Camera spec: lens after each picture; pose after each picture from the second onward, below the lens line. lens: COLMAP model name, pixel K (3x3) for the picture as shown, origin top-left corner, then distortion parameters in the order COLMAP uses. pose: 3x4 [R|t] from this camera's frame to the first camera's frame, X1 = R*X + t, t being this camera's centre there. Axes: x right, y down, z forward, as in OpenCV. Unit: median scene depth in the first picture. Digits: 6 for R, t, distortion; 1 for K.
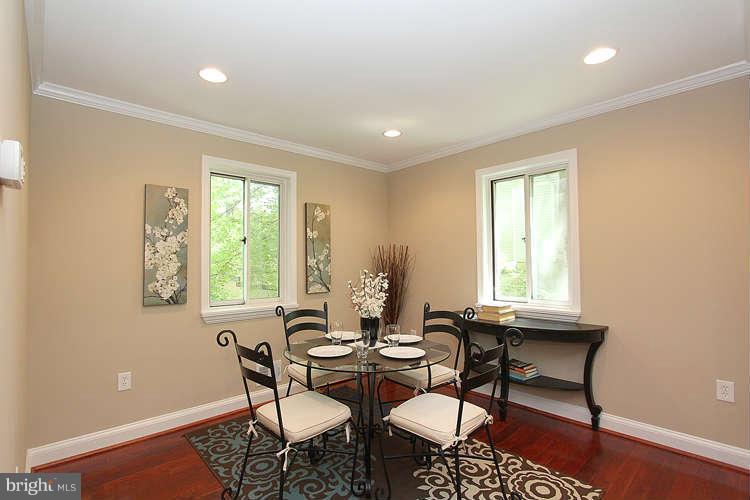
lens RADIAL K [[355.9, 0, 375.0], [0, 355.9, 250.0], [0, 0, 1]] dist [-0.000150, 0.000038]
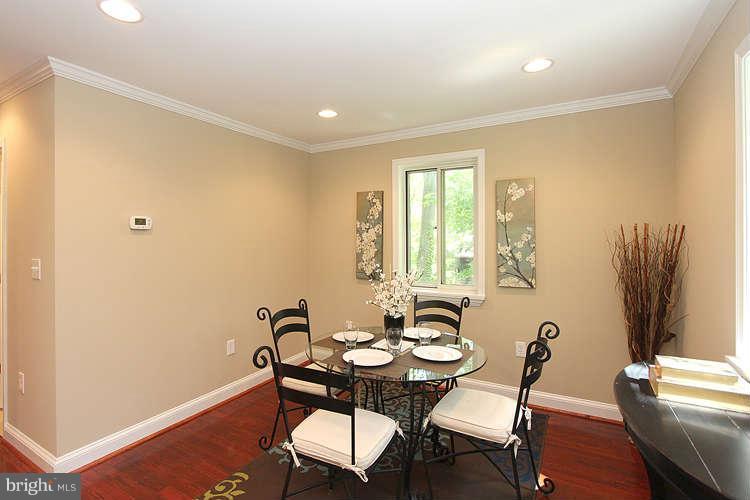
lens RADIAL K [[343.5, 0, 377.0], [0, 343.5, 238.1], [0, 0, 1]] dist [0.000297, 0.000062]
pose [[0.331405, -0.013927, -0.943386, 0.632532], [0.021435, 0.999744, -0.007229, 0.006974], [0.943245, -0.017825, 0.331618, 0.577791]]
